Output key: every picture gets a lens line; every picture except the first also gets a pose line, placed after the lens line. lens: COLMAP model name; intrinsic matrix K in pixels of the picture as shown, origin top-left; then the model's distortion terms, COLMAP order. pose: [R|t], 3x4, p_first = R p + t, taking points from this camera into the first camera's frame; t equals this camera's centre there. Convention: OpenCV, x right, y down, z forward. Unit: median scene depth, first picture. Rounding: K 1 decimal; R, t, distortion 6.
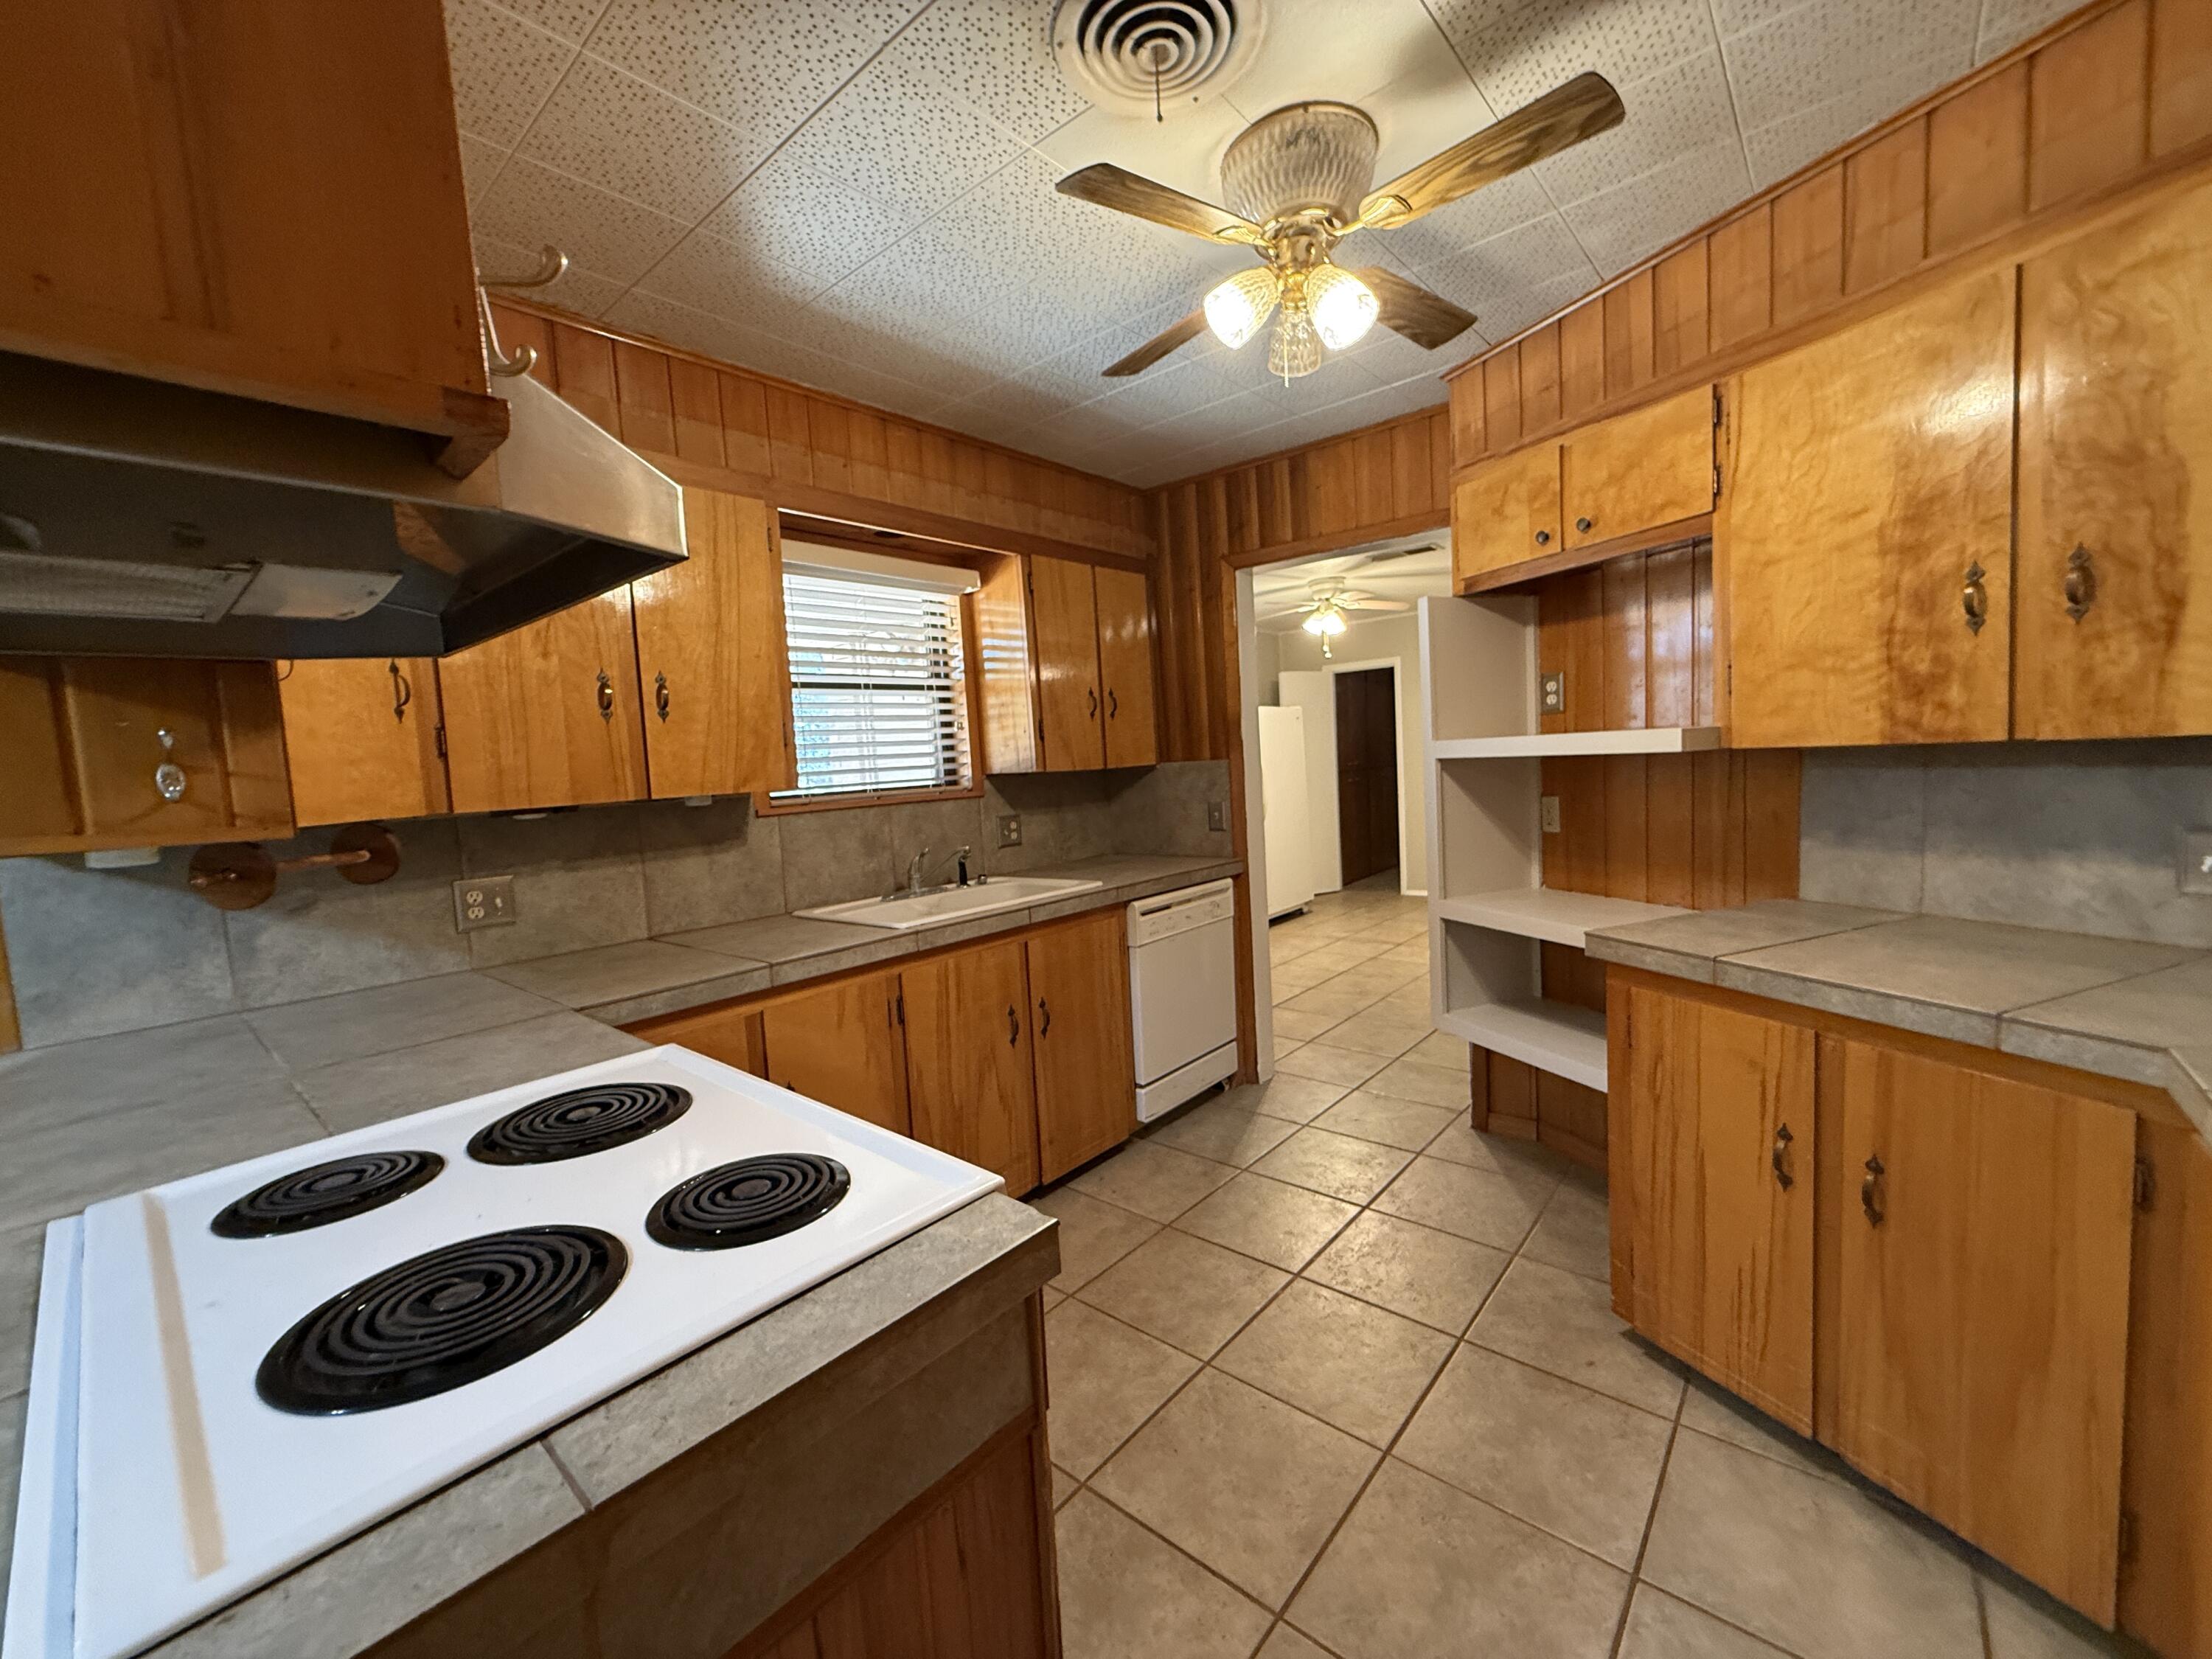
lens RADIAL K [[885.6, 0, 1099.0], [0, 885.6, 829.3], [0, 0, 1]] dist [0.000470, 0.000283]
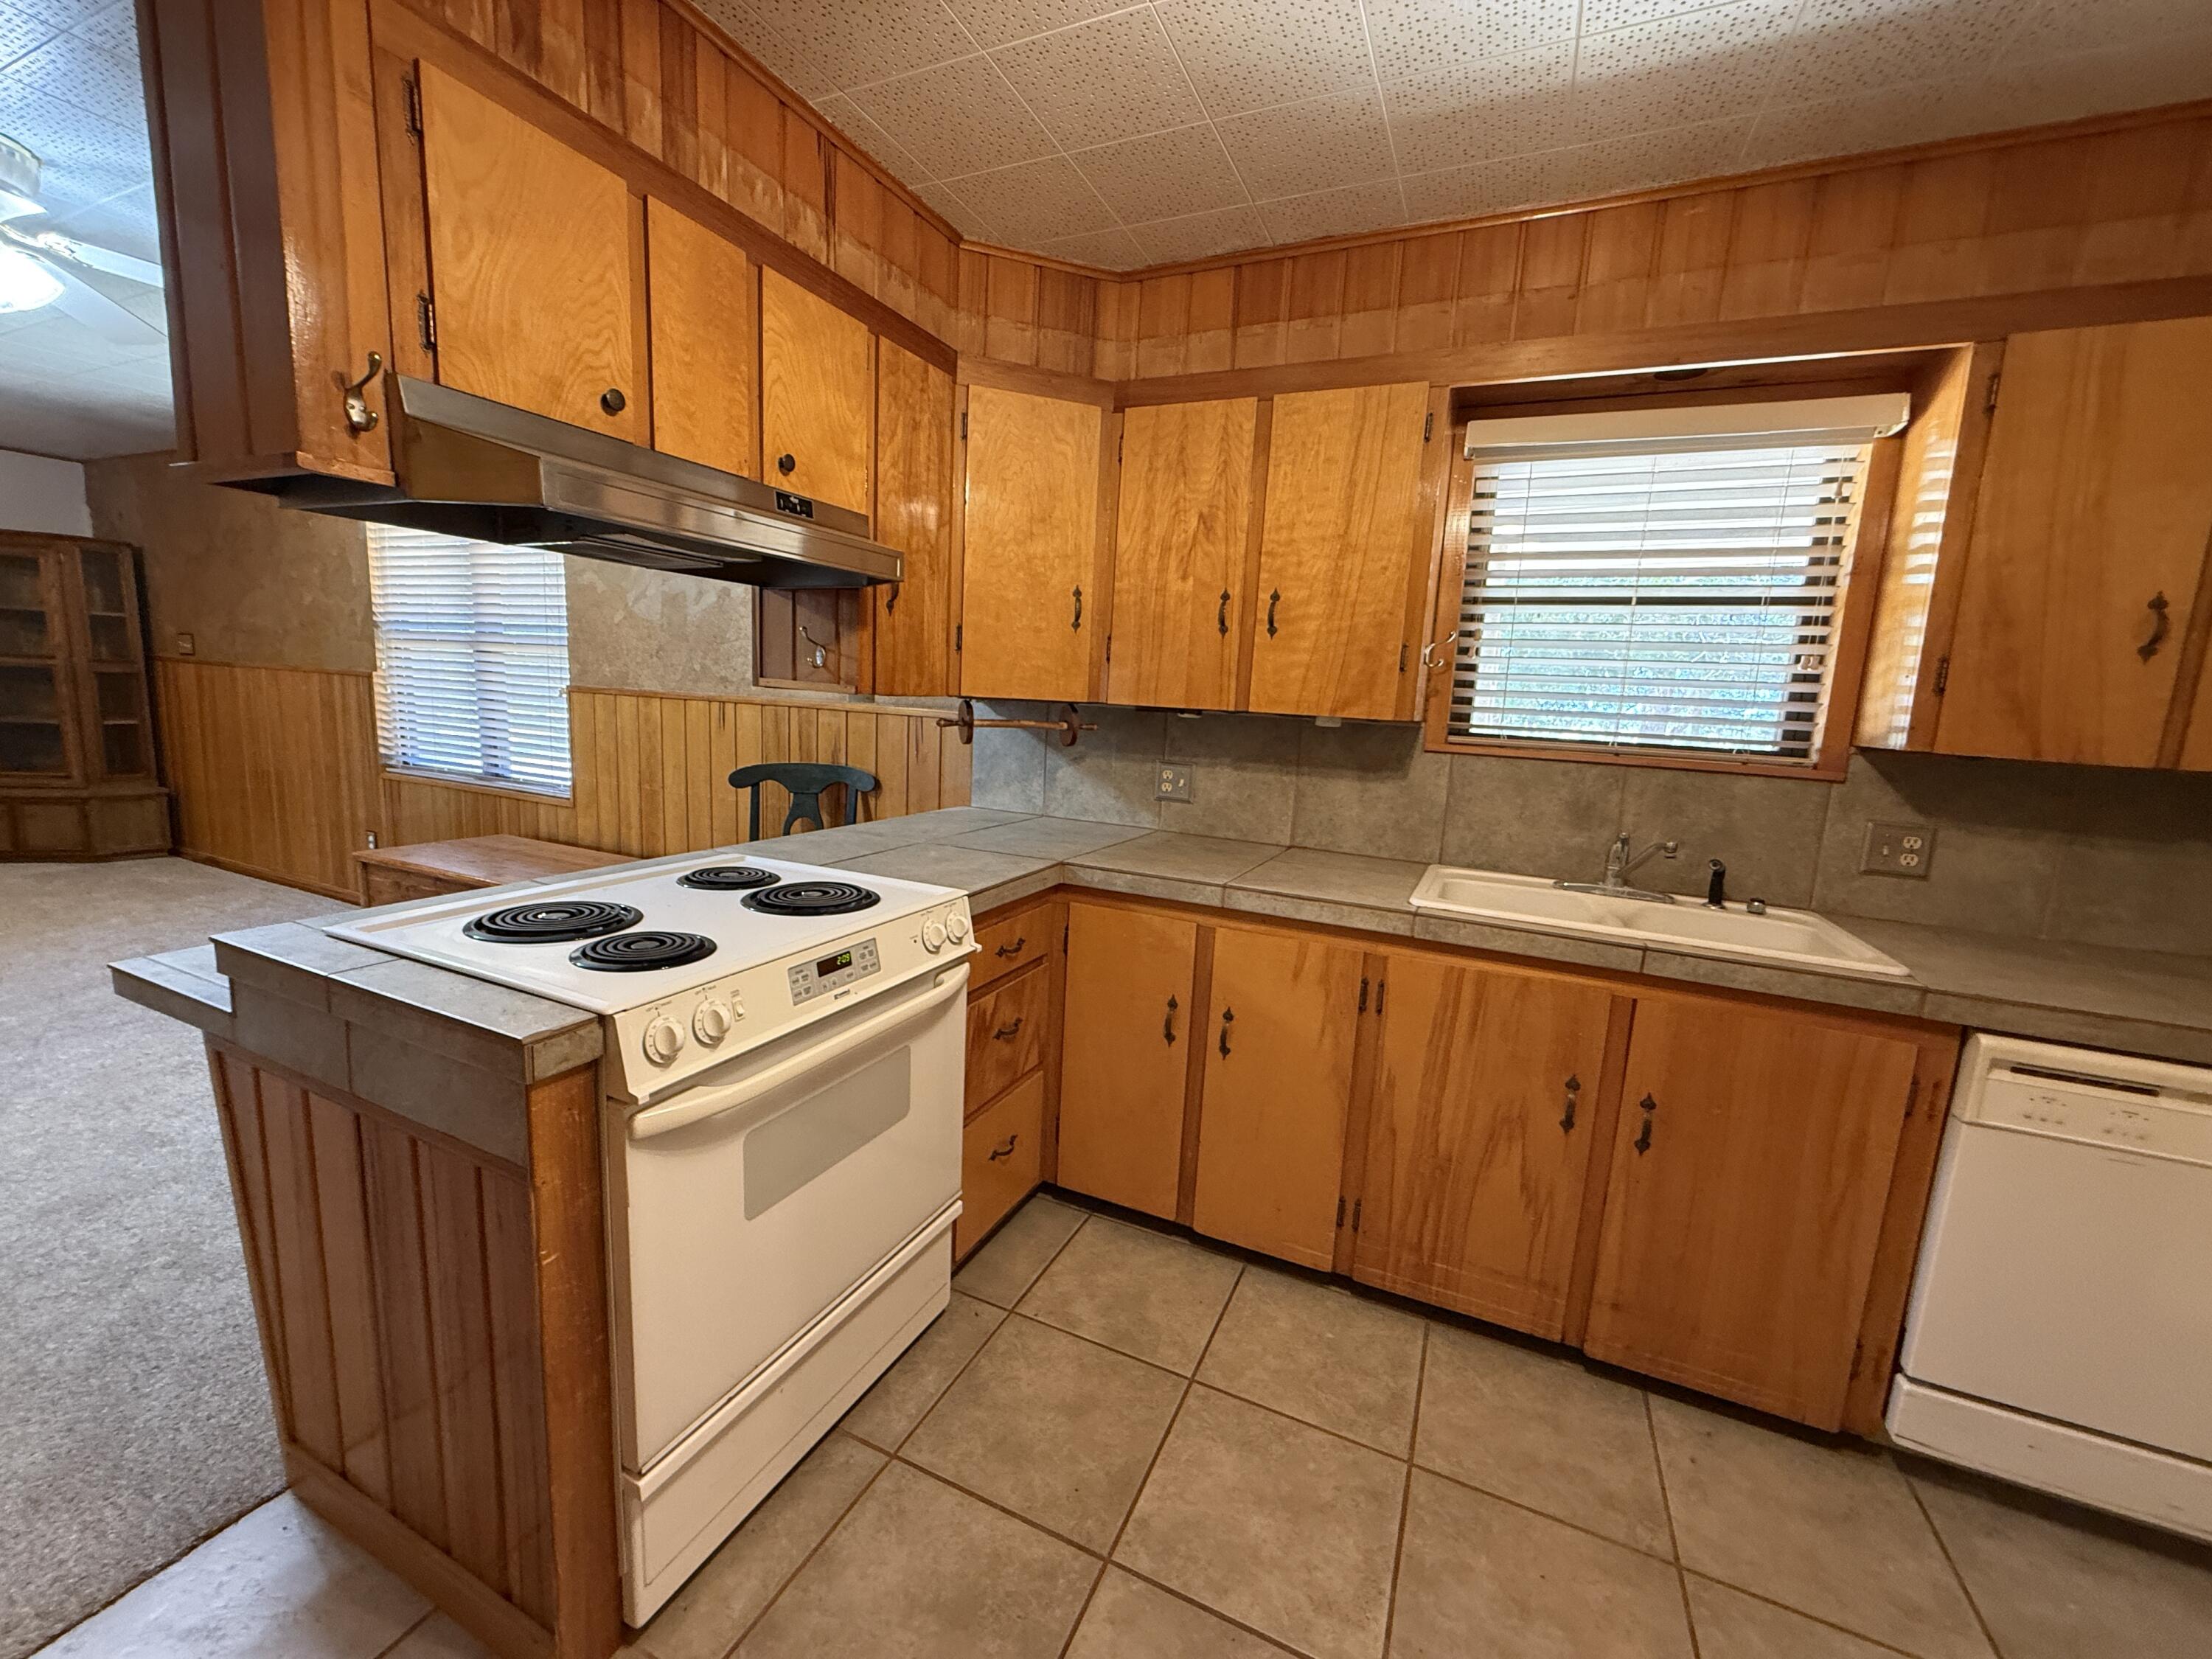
lens RADIAL K [[885.6, 0, 1099.0], [0, 885.6, 829.3], [0, 0, 1]] dist [0.000470, 0.000283]
pose [[0.277598, 0.216067, -0.936085, 0.393228], [-0.147740, 0.972391, 0.180634, -0.051766], [0.949269, 0.088153, 0.301855, 0.435870]]
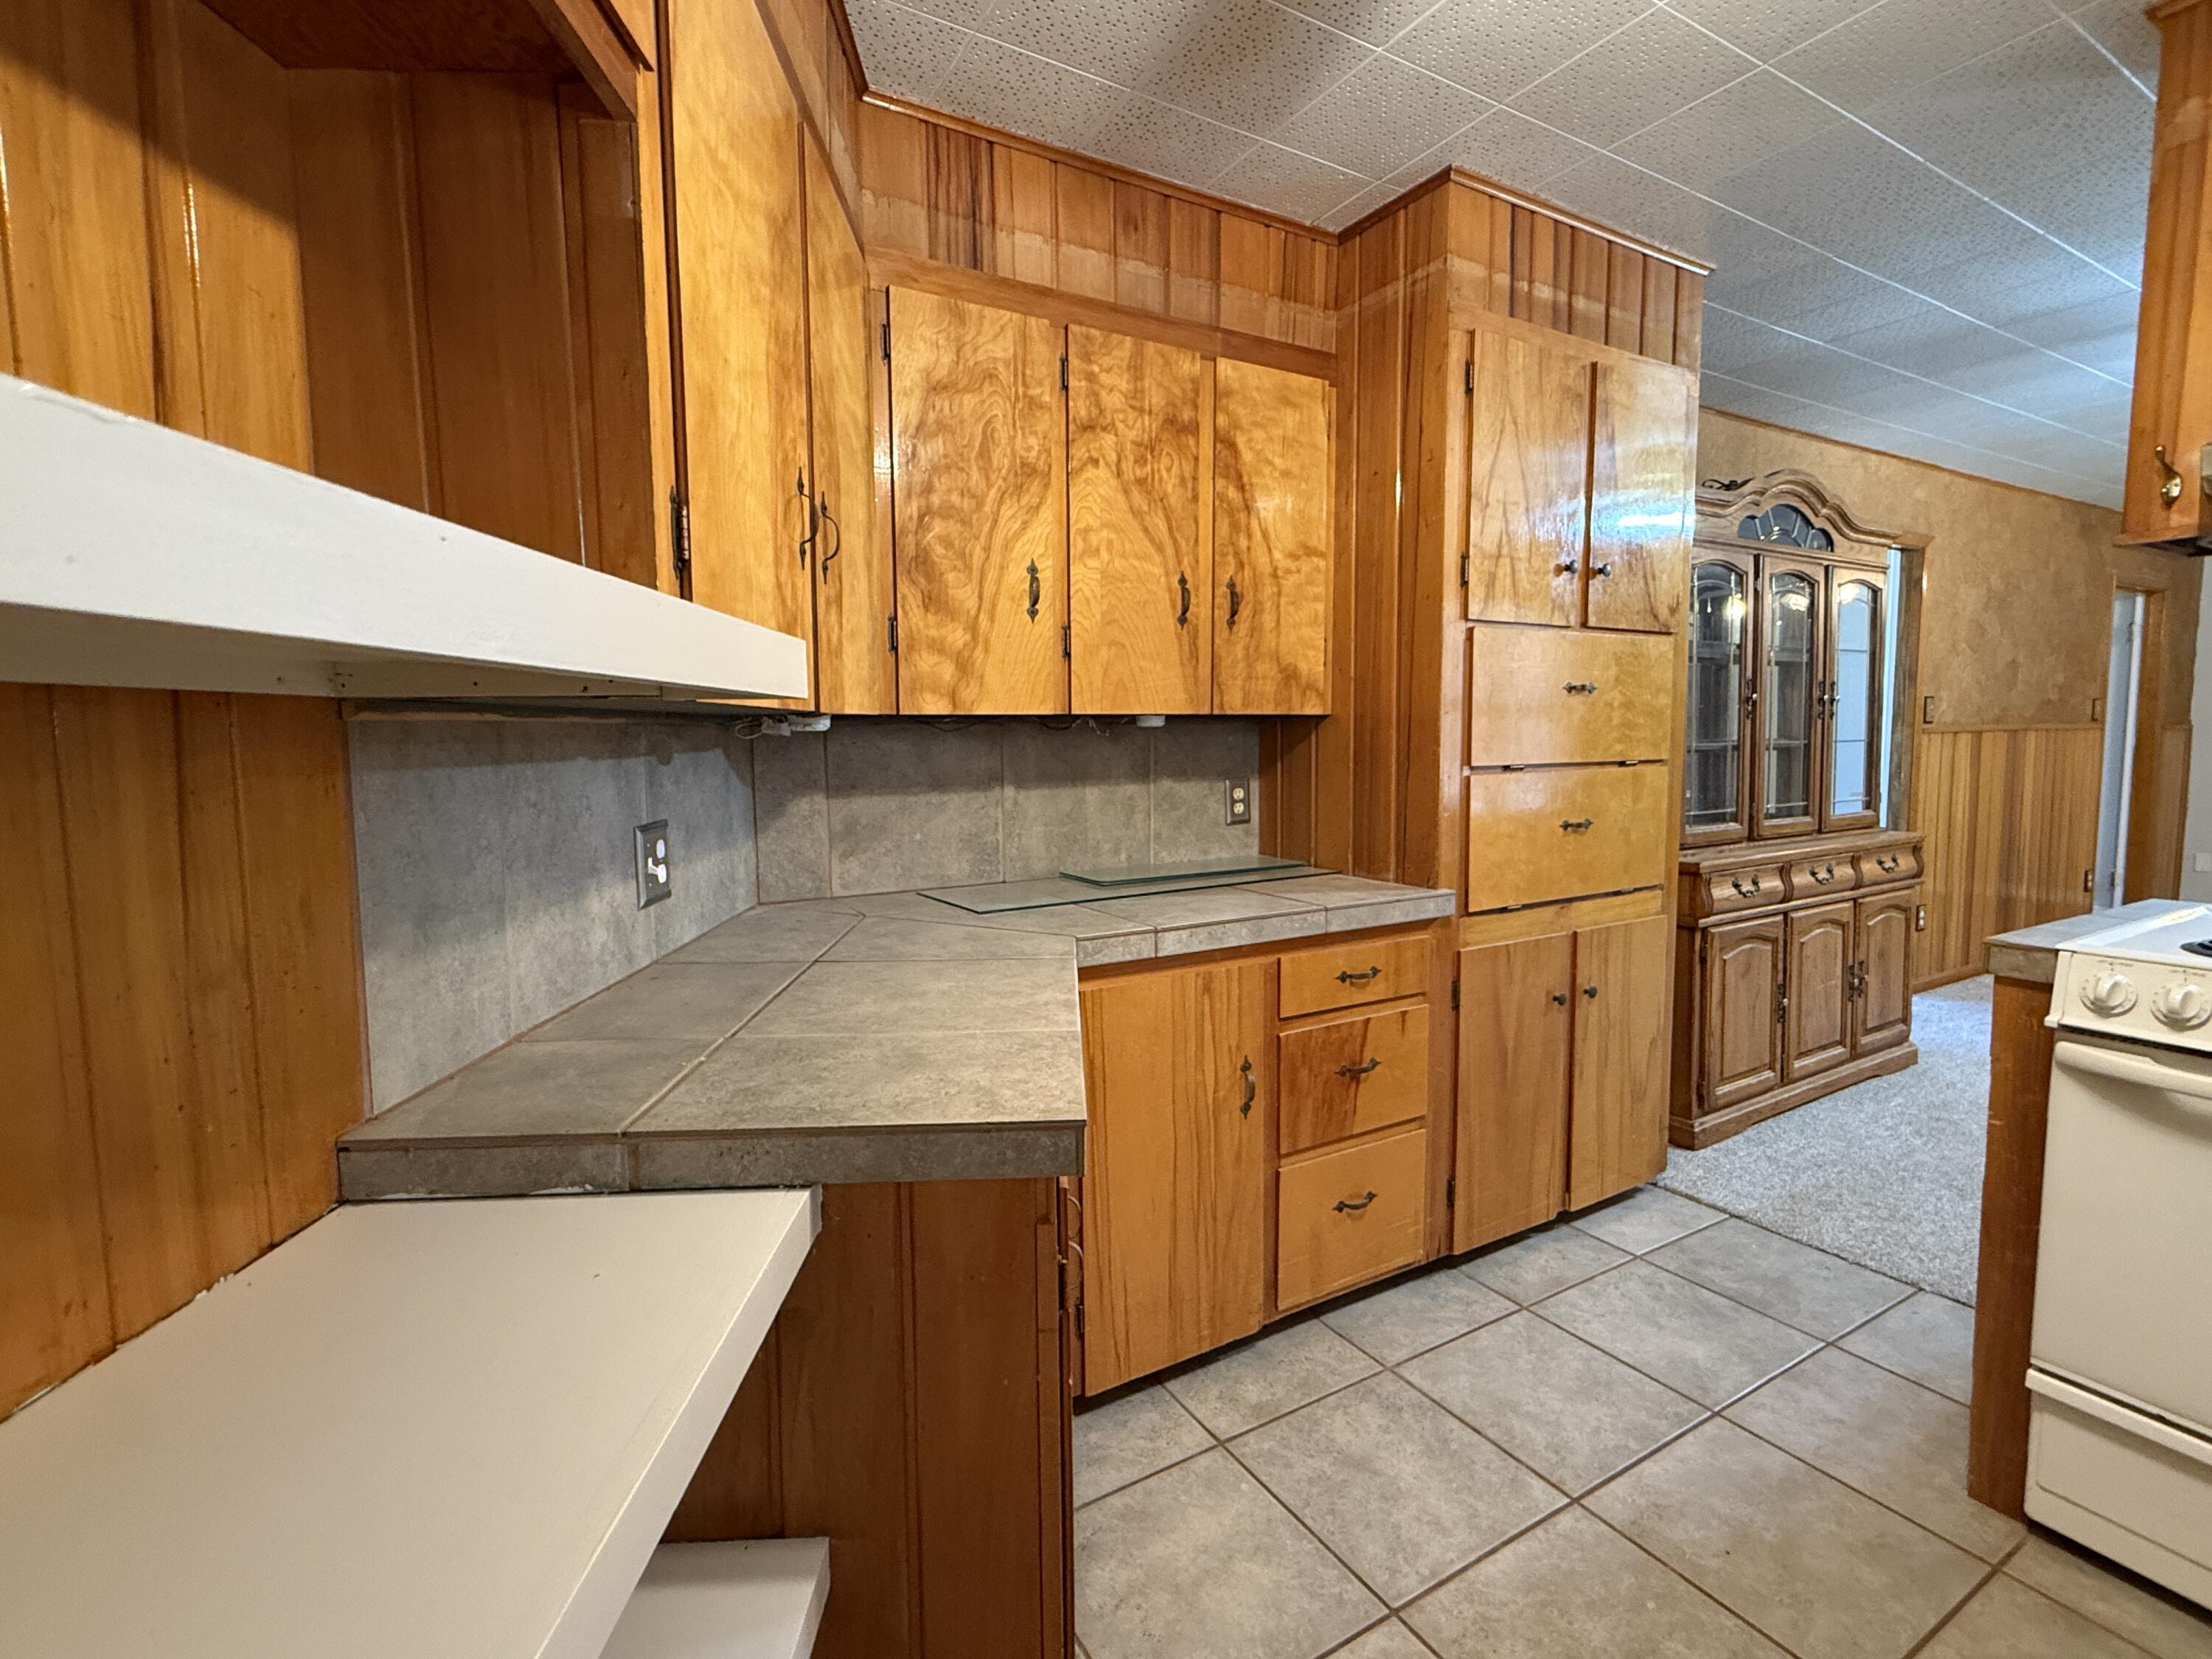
lens RADIAL K [[1020.9, 0, 1106.0], [0, 1020.9, 829.5], [0, 0, 1]] dist [0.001688, -0.000909]
pose [[-0.945812, 0.036745, 0.322628, 0.286022], [0.090498, 0.984039, 0.153226, -0.065842], [-0.311849, 0.174120, -0.934041, 1.057499]]
